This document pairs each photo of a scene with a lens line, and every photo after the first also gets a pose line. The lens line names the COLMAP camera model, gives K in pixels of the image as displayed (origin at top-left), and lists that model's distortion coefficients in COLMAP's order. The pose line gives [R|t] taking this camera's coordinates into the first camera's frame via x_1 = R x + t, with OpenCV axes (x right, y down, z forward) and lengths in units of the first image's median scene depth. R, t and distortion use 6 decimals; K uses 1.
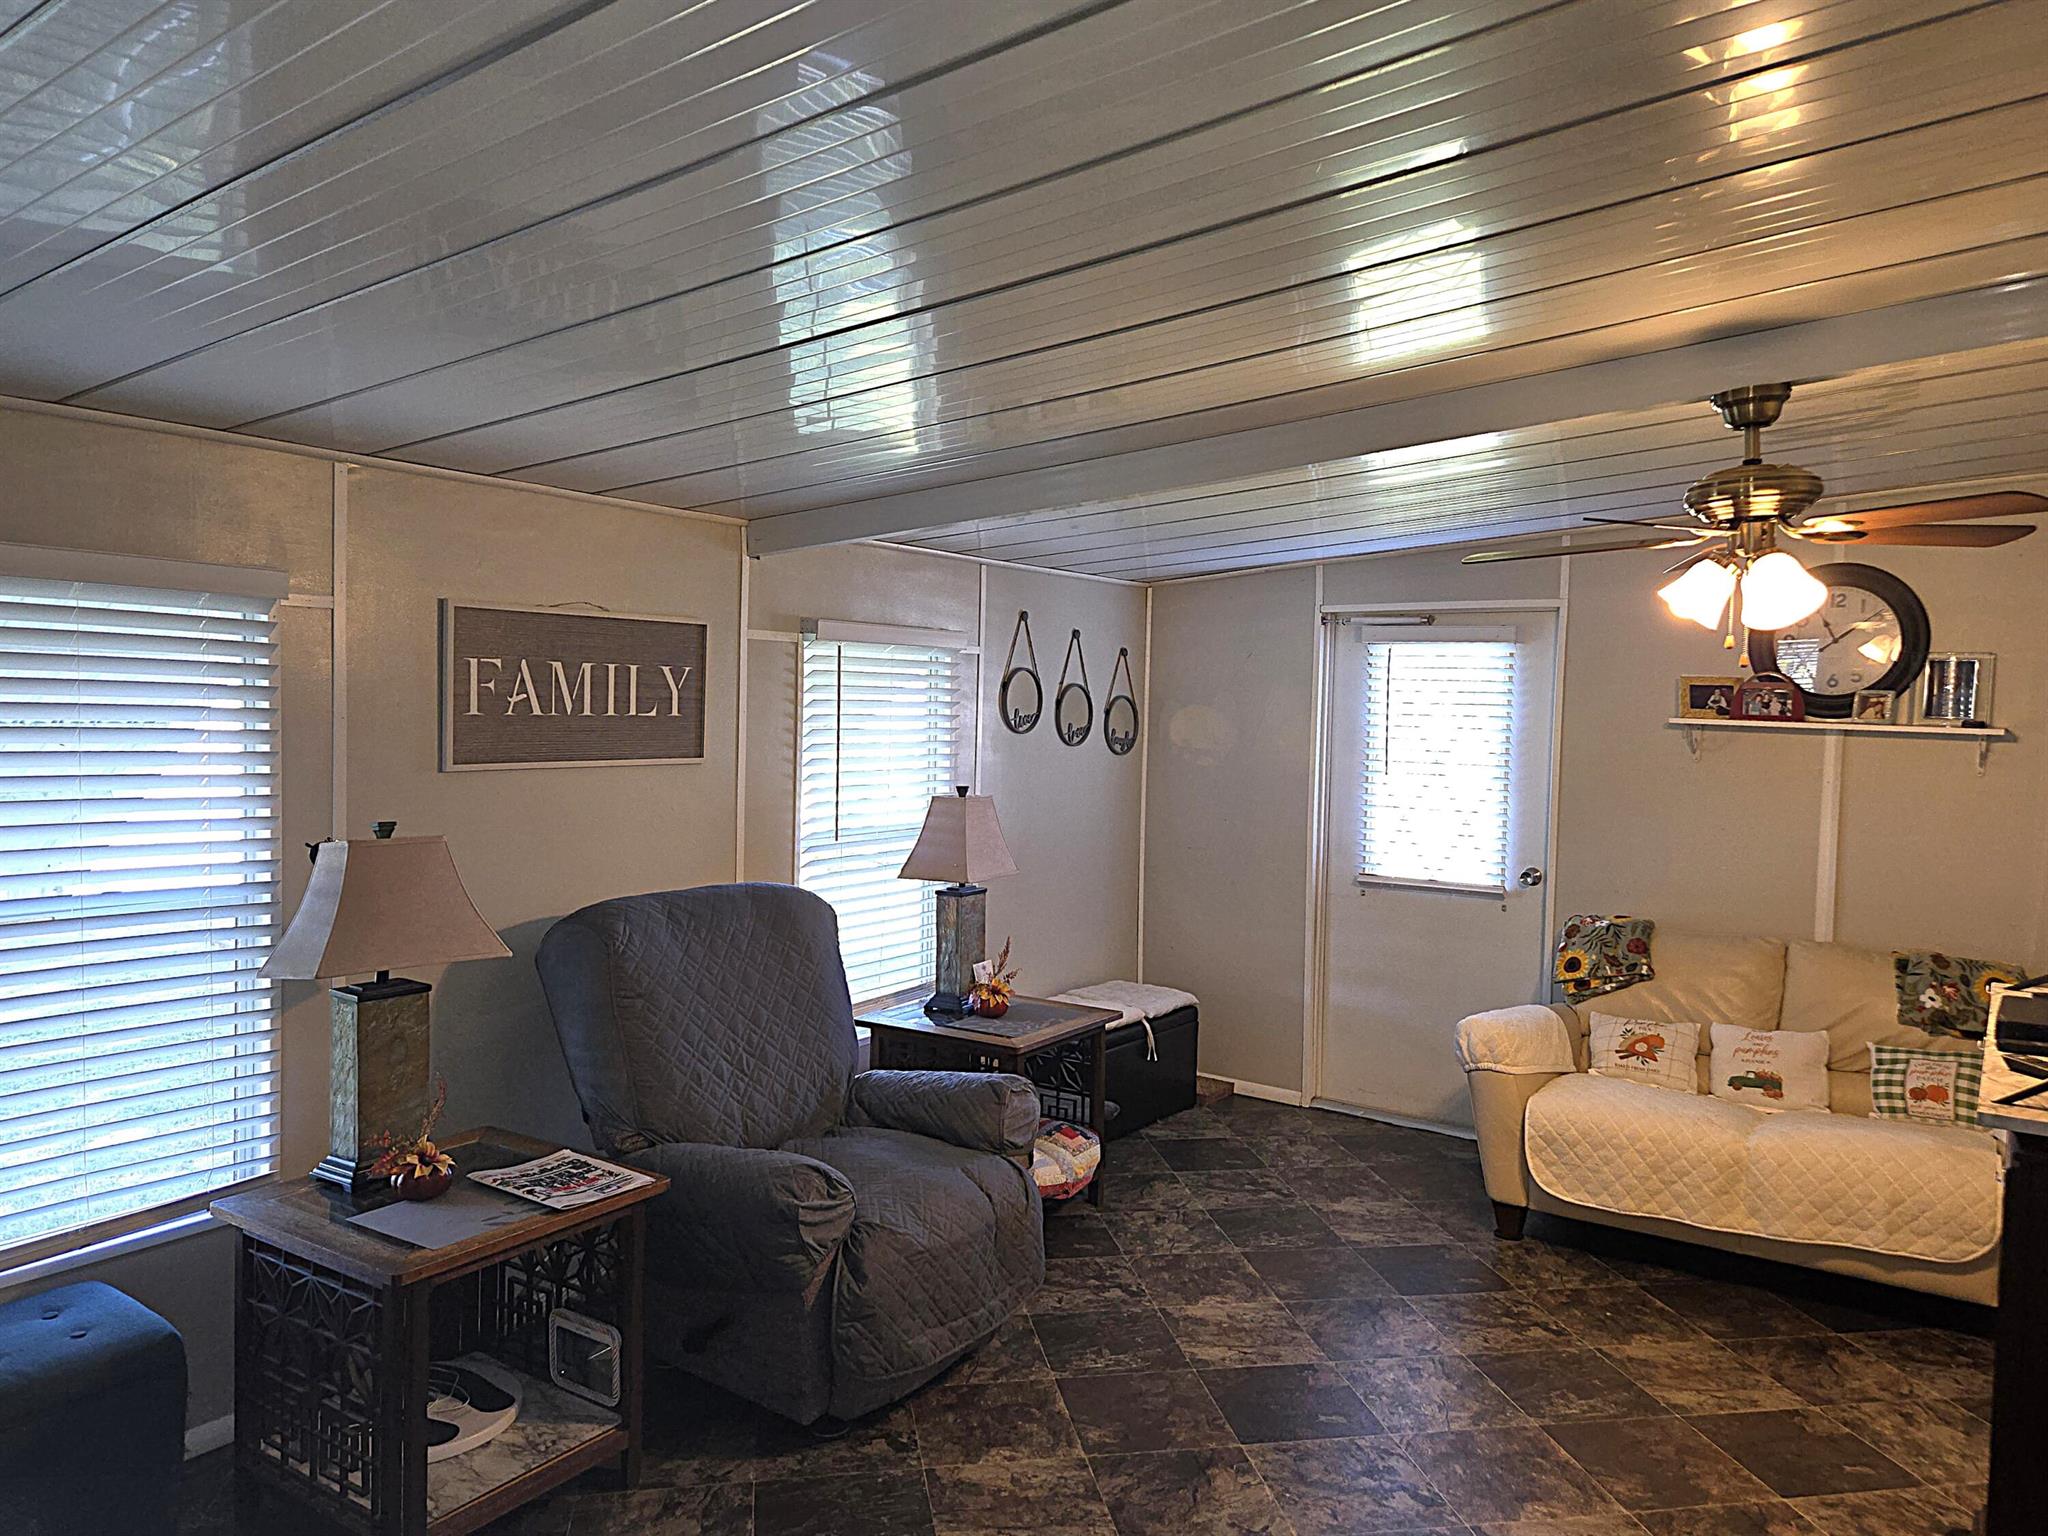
lens RADIAL K [[1423.8, 0, 1026.7], [0, 1423.8, 769.1], [0, 0, 1]] dist [0.084410, -0.071508]
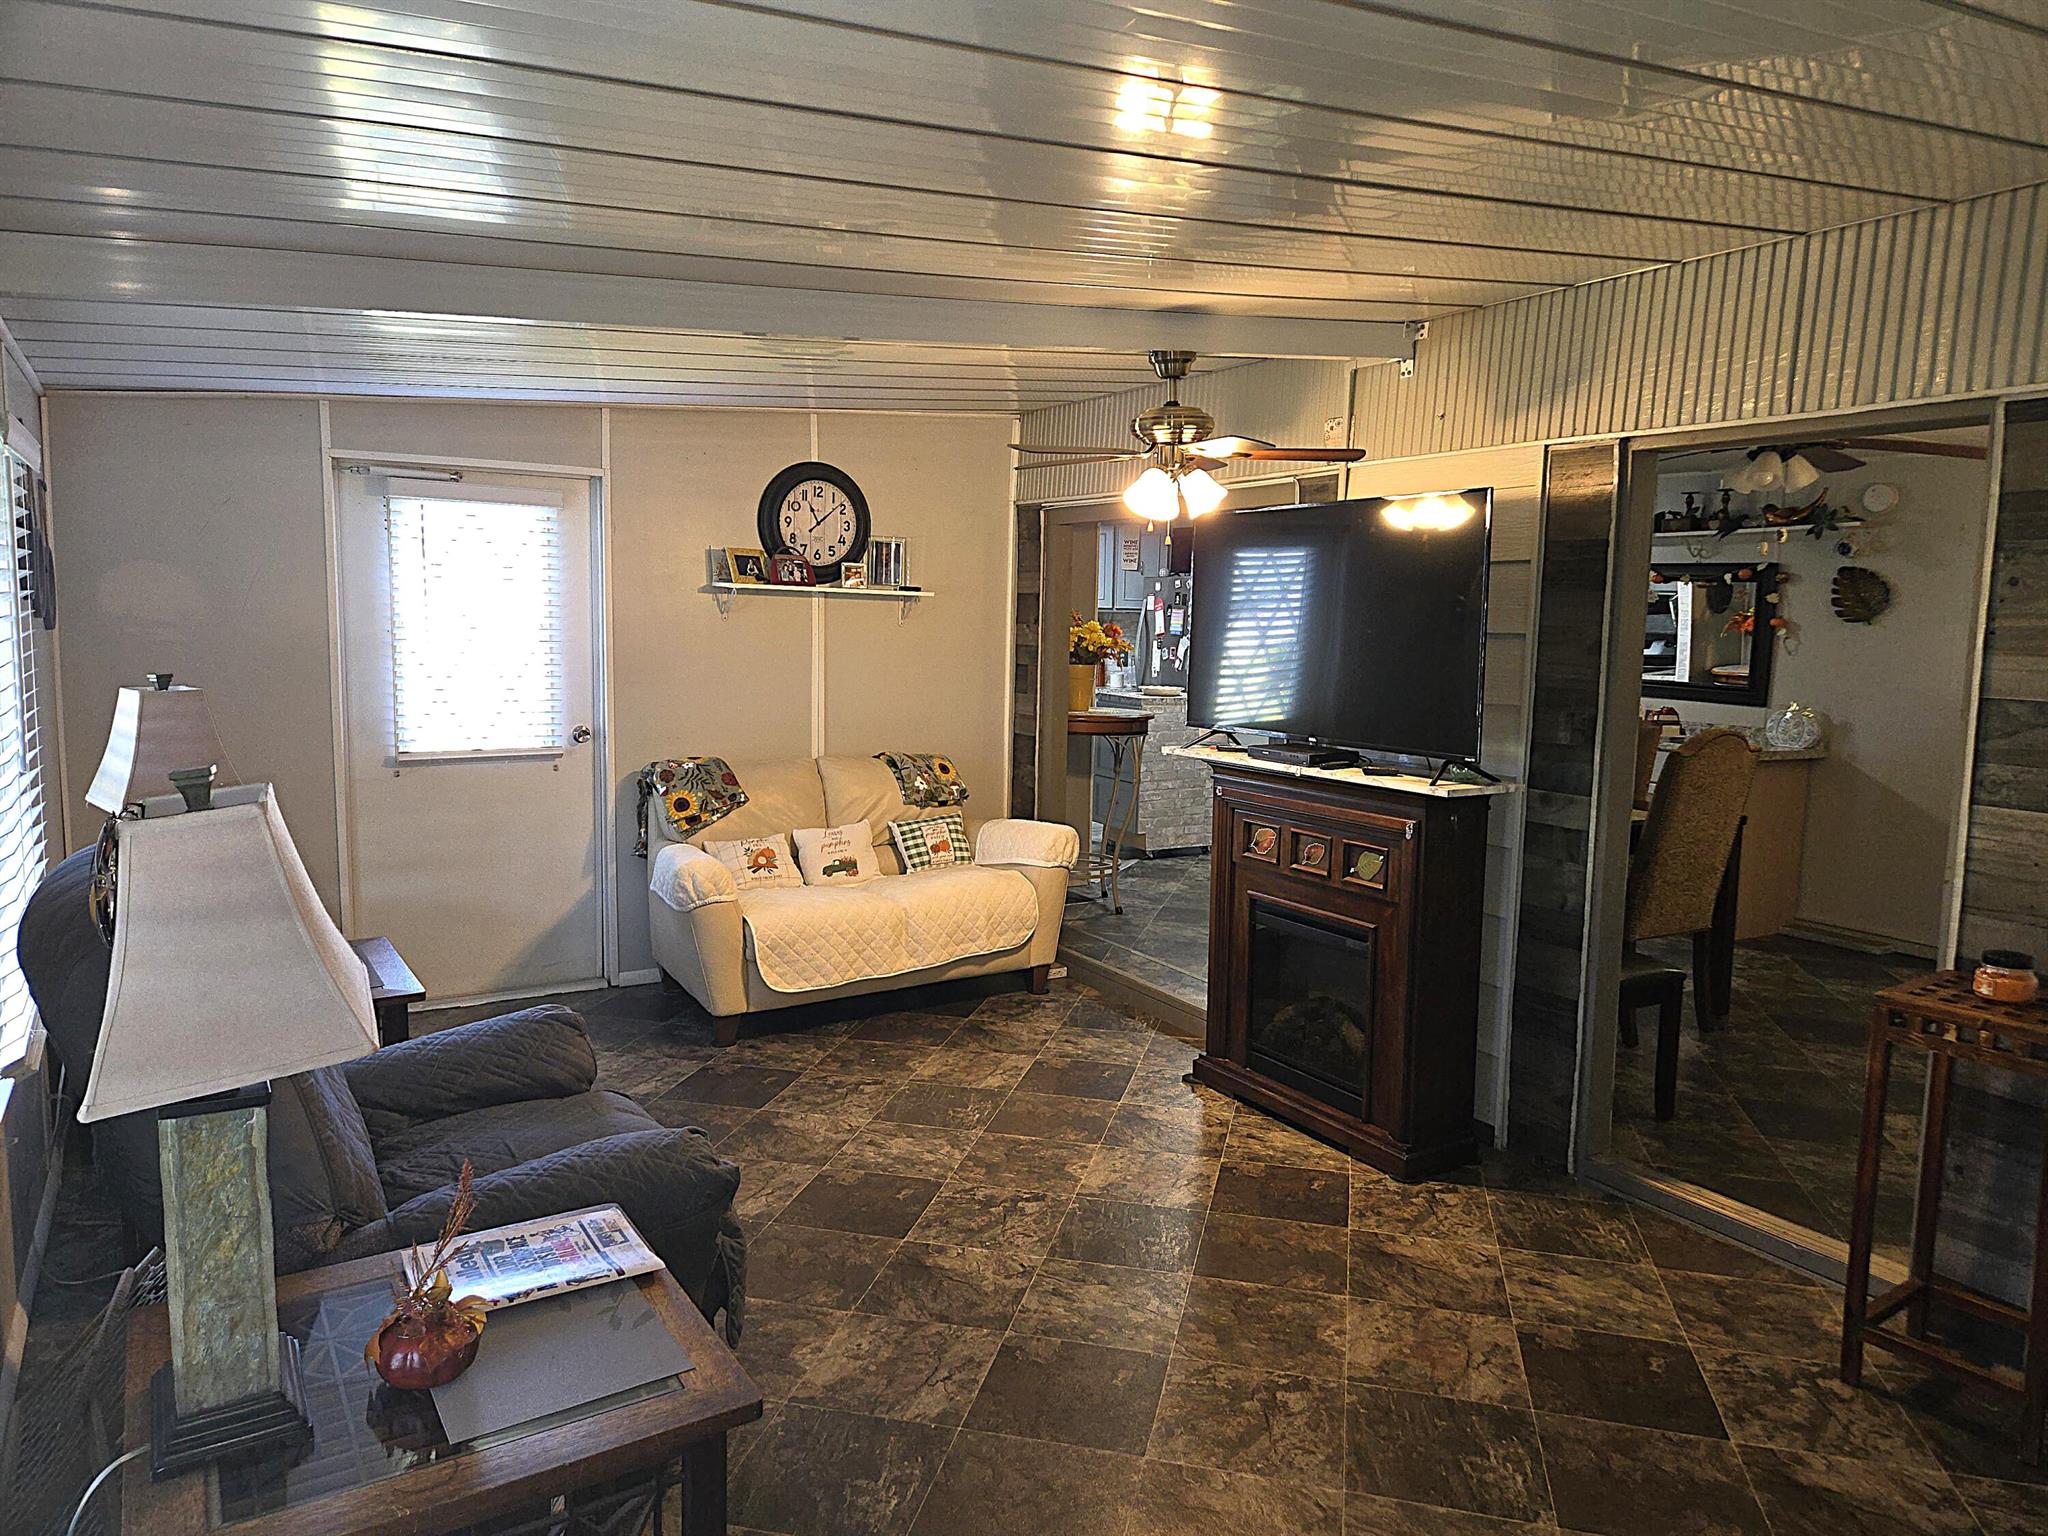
lens RADIAL K [[1365.9, 0, 1037.7], [0, 1365.9, 763.5], [0, 0, 1]] dist [0.080157, -0.063278]
pose [[0.397942, -0.118582, 0.909714, -0.547958], [0.034136, 0.992838, 0.114485, -0.010144], [-0.916775, -0.014505, 0.399140, 0.366303]]
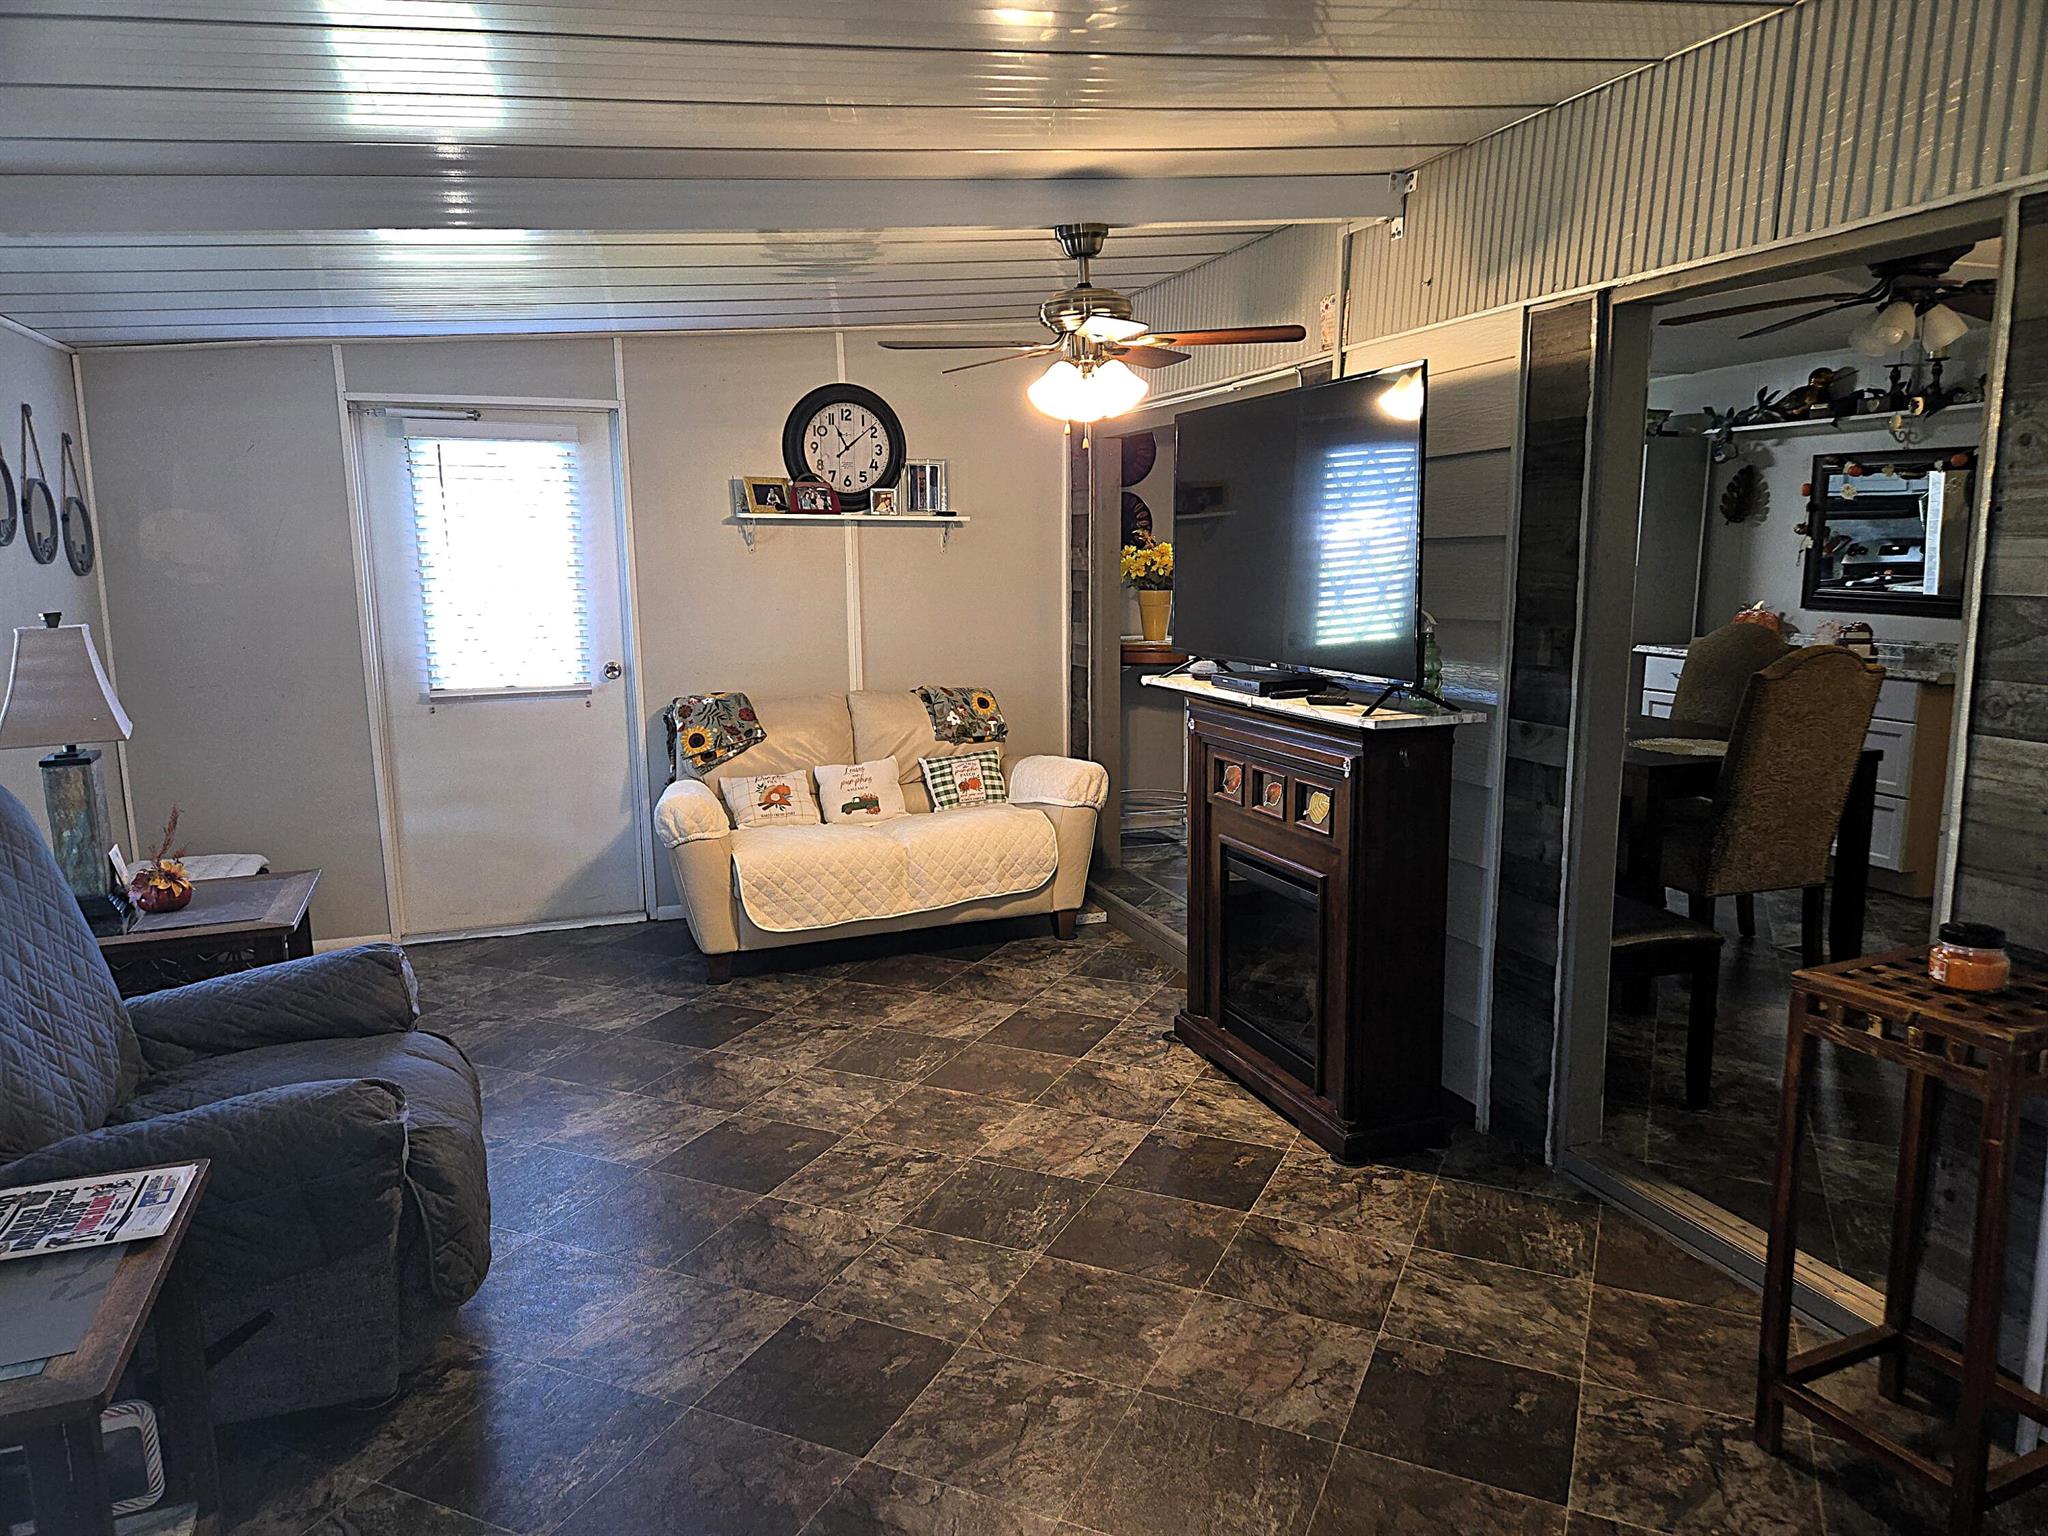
lens RADIAL K [[1363.4, 0, 1036.8], [0, 1363.4, 773.4], [0, 0, 1]] dist [0.078736, -0.063586]
pose [[0.570084, -0.165450, 0.804755, -0.373090], [0.063979, 0.985479, 0.157282, 0.013059], [-0.819092, -0.038177, 0.572391, 0.205156]]
